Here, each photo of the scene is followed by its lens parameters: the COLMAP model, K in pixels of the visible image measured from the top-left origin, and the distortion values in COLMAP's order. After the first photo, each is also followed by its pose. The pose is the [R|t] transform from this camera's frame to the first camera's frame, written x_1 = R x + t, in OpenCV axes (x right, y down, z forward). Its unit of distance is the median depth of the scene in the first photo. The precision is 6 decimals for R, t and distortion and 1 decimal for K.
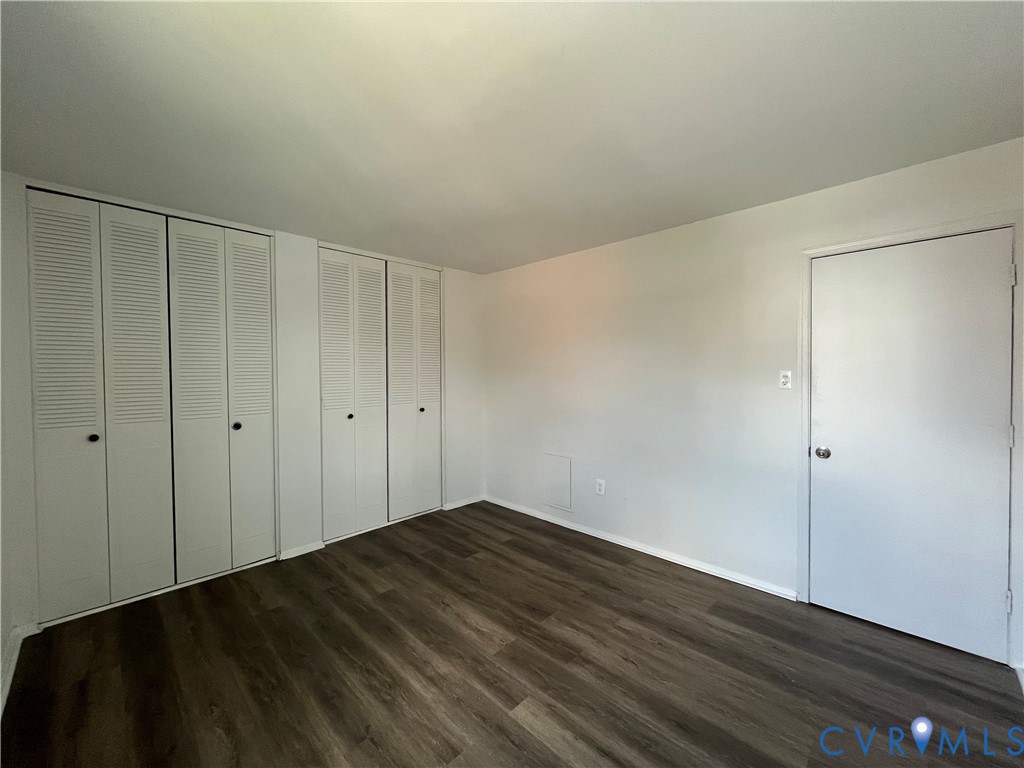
lens RADIAL K [[416.1, 0, 515.0], [0, 416.1, 384.8], [0, 0, 1]] dist [-0.002674, 0.000505]
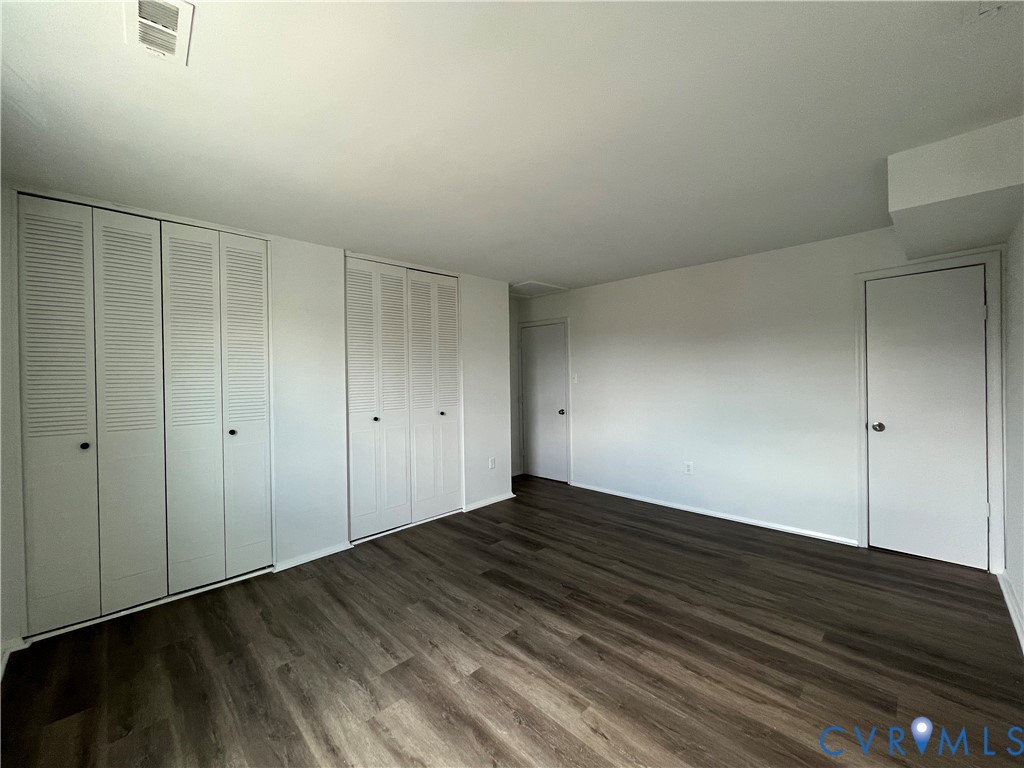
lens RADIAL K [[416.1, 0, 518.9], [0, 416.1, 380.5], [0, 0, 1]] dist [-0.002674, 0.000505]
pose [[0.999789, -0.012762, 0.016114, -0.045056], [0.012979, 0.999826, -0.013403, -0.001006], [-0.015940, 0.013609, 0.999780, -0.034273]]
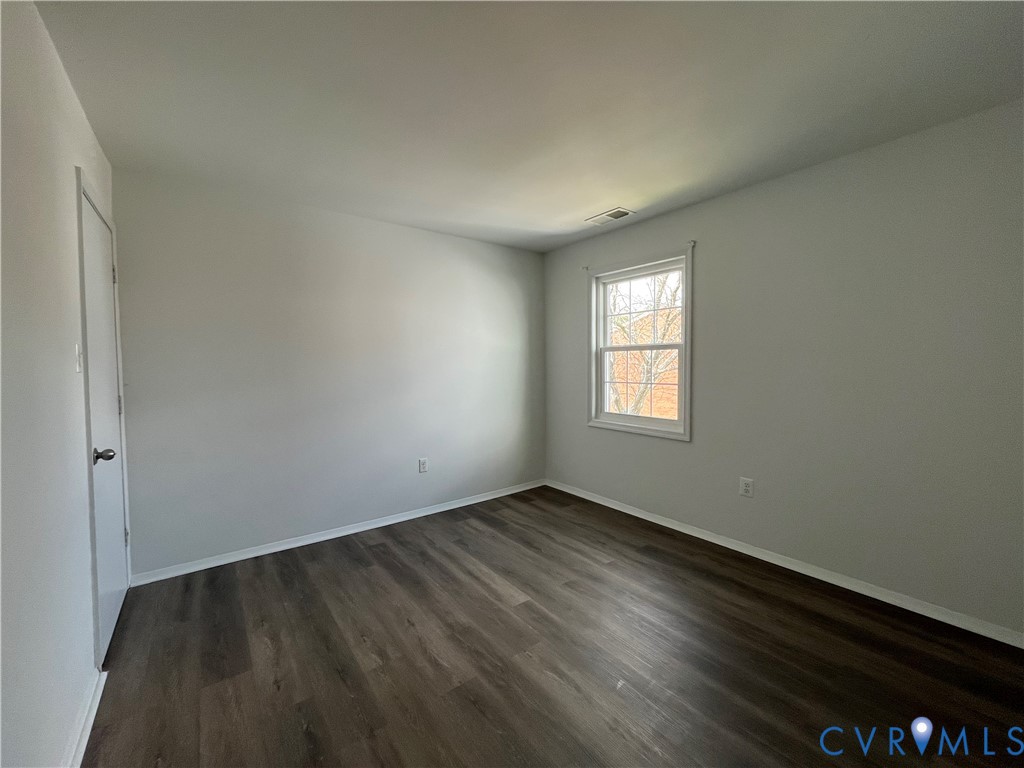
lens RADIAL K [[416.1, 0, 512.8], [0, 416.1, 380.2], [0, 0, 1]] dist [-0.002674, 0.000505]
pose [[-0.988955, 0.006650, 0.148068, -0.127021], [0.017760, 0.997112, 0.073835, -0.015722], [-0.147149, 0.075649, -0.986217, 1.789683]]
